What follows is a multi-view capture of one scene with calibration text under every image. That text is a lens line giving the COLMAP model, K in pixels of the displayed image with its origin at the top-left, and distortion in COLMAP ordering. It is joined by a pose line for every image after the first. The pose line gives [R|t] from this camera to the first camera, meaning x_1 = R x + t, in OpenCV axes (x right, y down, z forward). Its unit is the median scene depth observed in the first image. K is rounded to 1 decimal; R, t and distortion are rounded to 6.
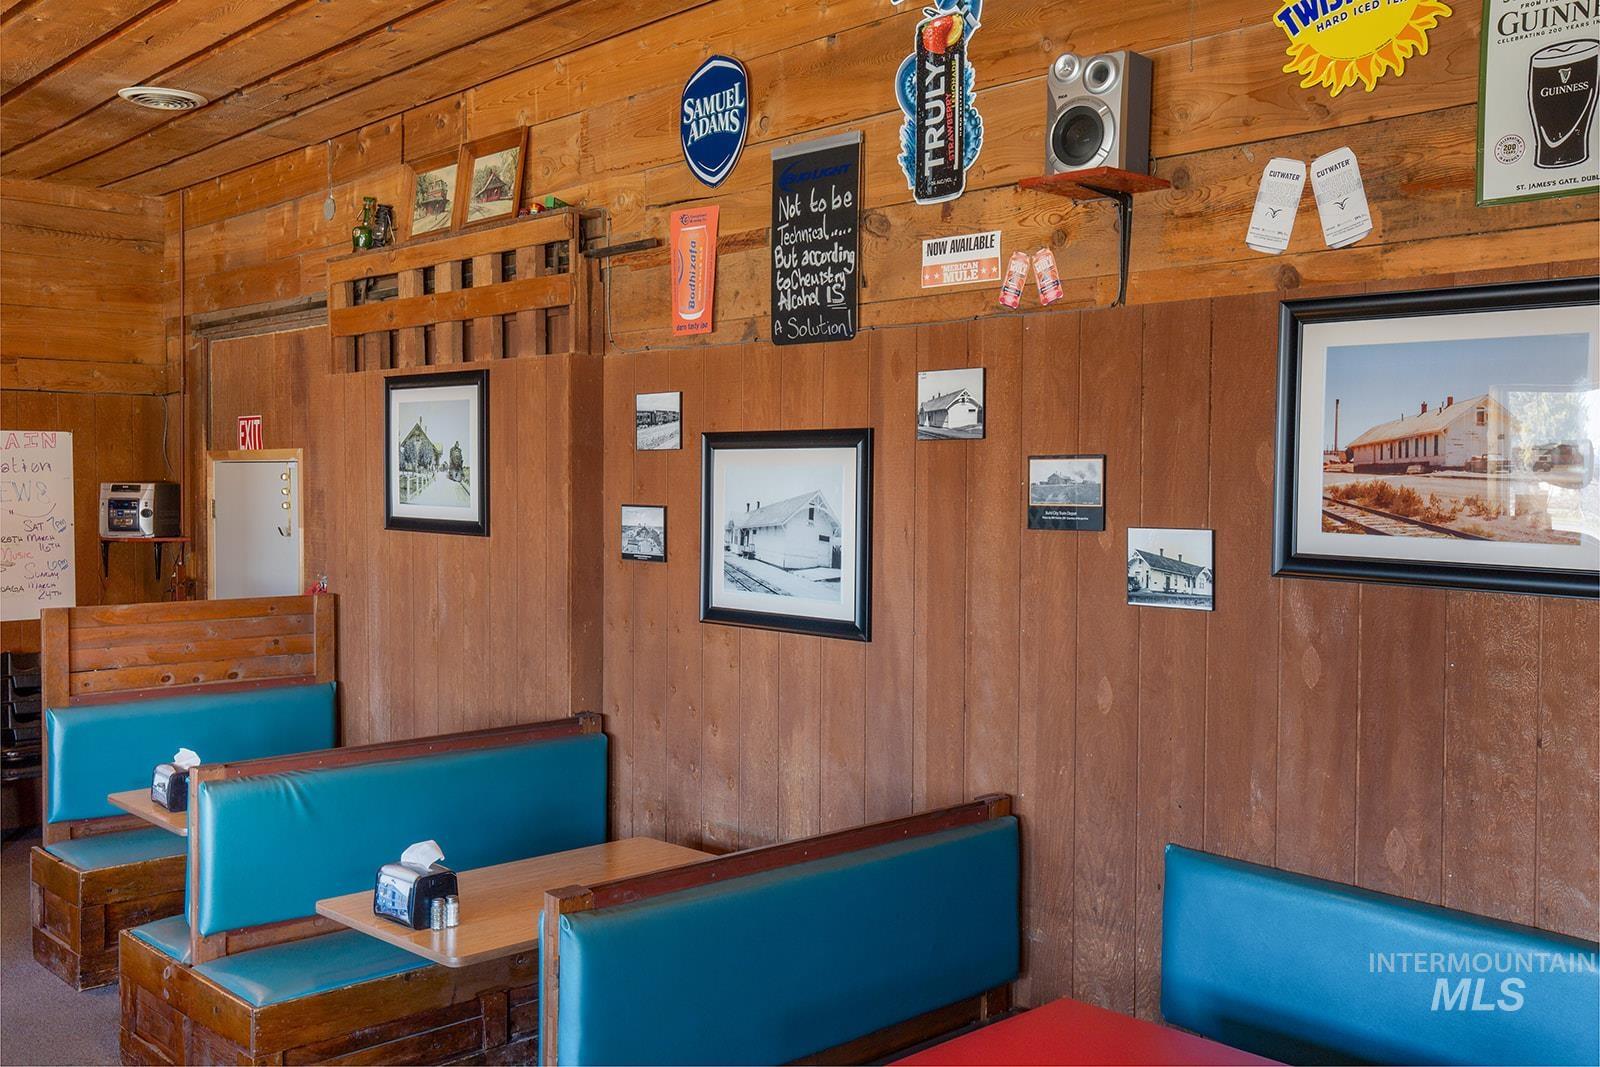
lens RADIAL K [[1543.8, 0, 800.0], [0, 1543.8, 533.5], [0, 0, 1]] dist [0.070486, 0.003584]
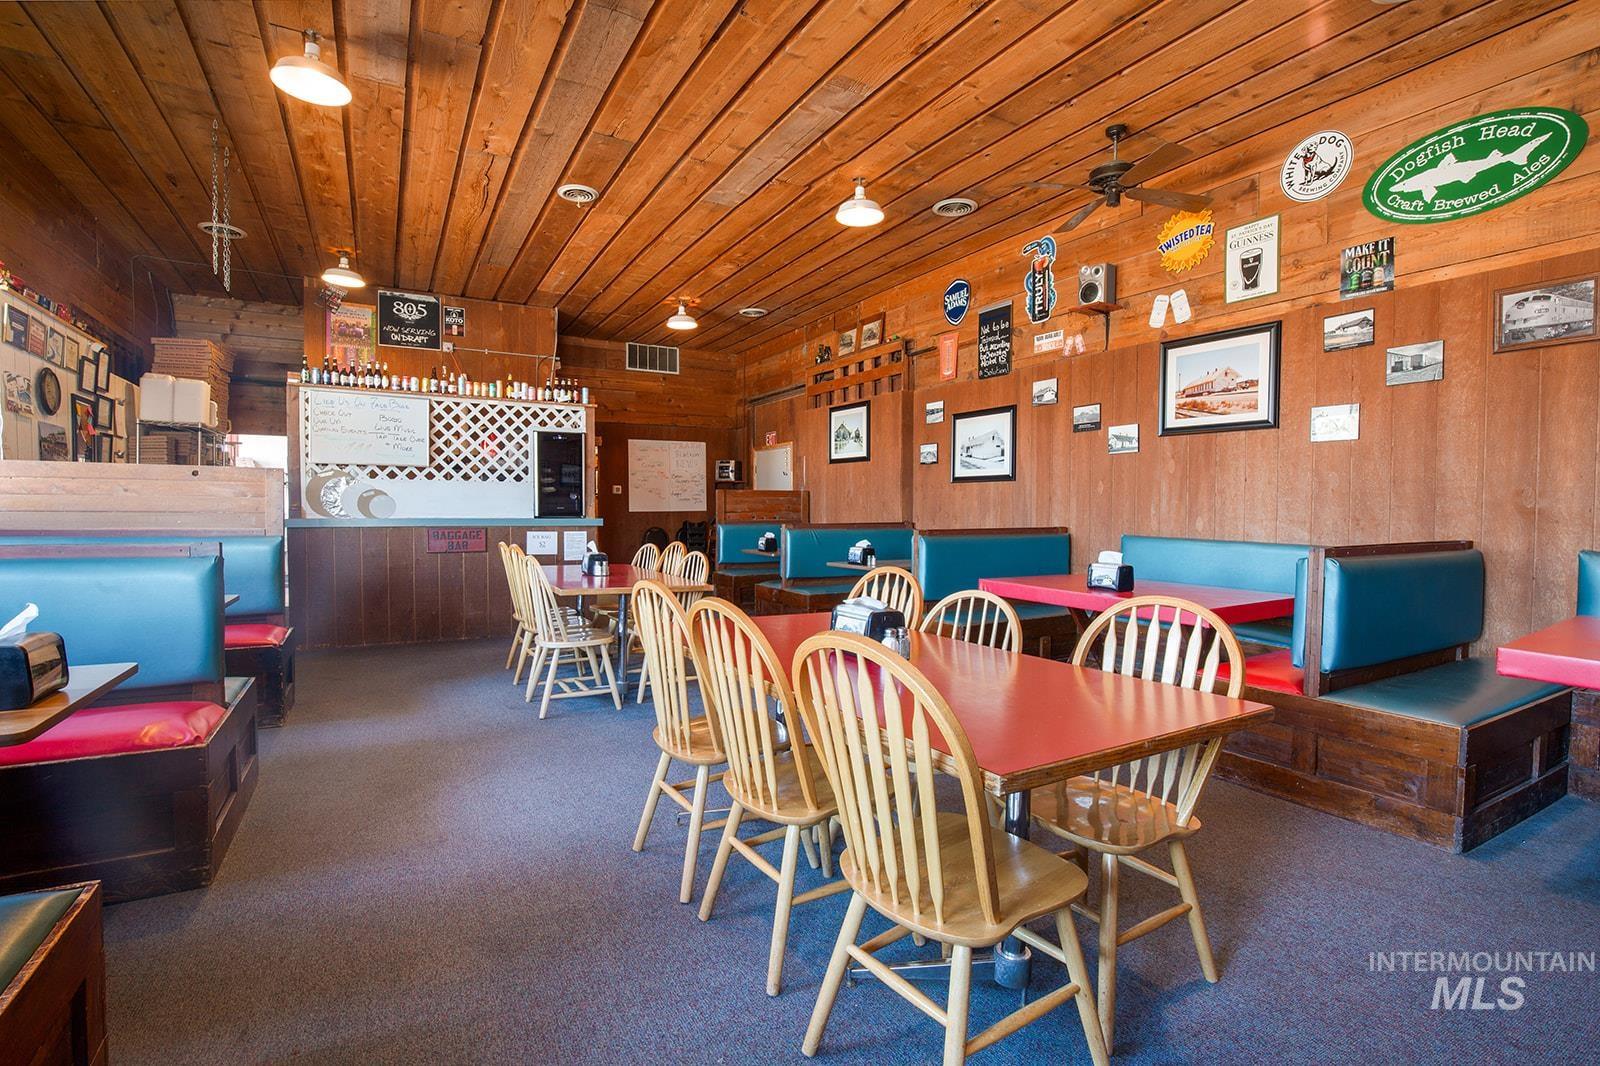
lens RADIAL K [[737.1, 0, 807.7], [0, 737.1, 510.9], [0, 0, 1]] dist [0.000494, -0.000617]
pose [[0.974573, 0.001751, -0.224064, -0.020997], [-0.005944, 0.999820, -0.018042, 0.145448], [0.223991, 0.018915, 0.974408, -0.369068]]
